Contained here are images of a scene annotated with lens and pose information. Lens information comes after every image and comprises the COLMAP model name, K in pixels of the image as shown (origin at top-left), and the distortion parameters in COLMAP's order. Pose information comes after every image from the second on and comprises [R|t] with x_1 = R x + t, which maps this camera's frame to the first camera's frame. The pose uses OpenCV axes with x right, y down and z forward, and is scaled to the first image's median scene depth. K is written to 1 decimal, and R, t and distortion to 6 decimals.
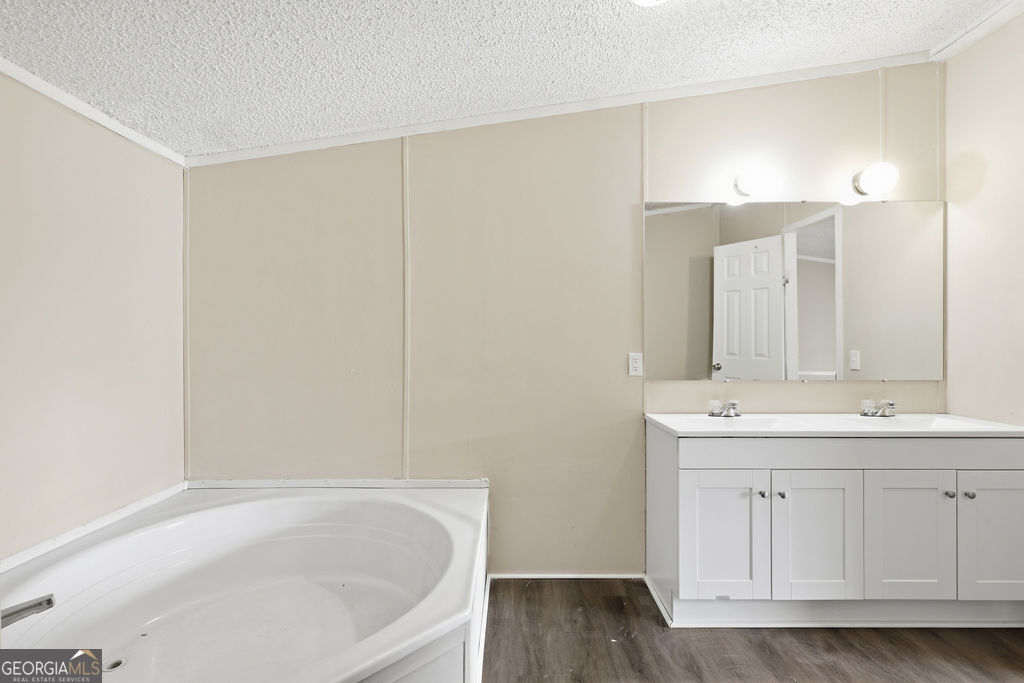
lens RADIAL K [[475.2, 0, 508.8], [0, 475.2, 345.5], [0, 0, 1]] dist [-0.000950, 0.000105]
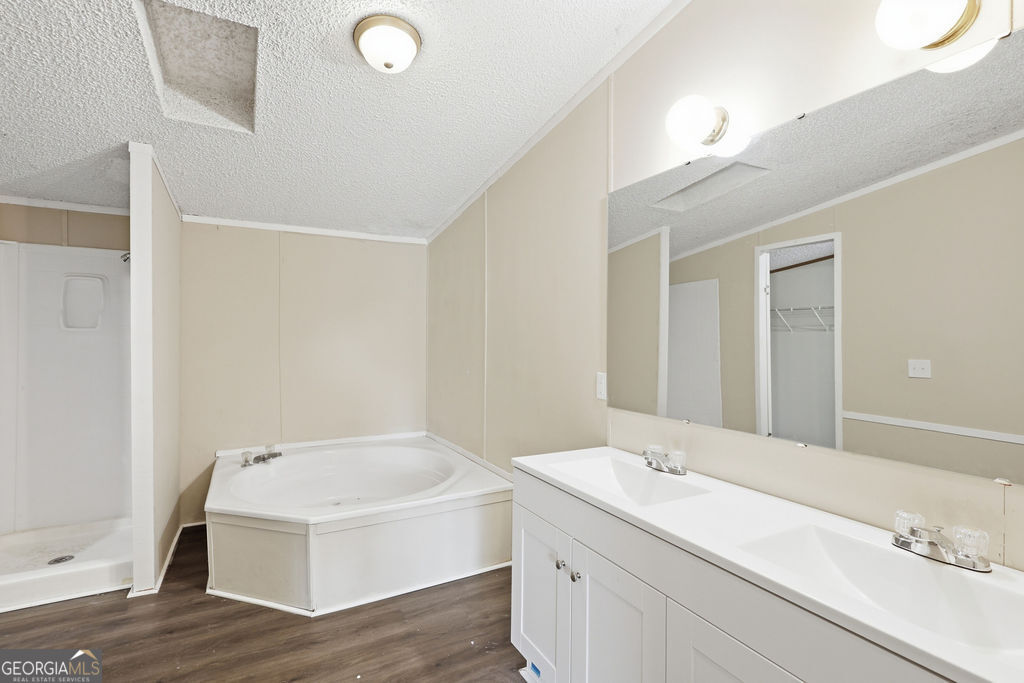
lens RADIAL K [[475.2, 0, 508.8], [0, 475.2, 345.5], [0, 0, 1]] dist [-0.000950, 0.000105]
pose [[0.482678, 0.016321, -0.875646, 0.961895], [-0.017993, 0.999800, 0.008717, -0.039317], [0.875613, 0.011547, 0.482875, 0.454500]]
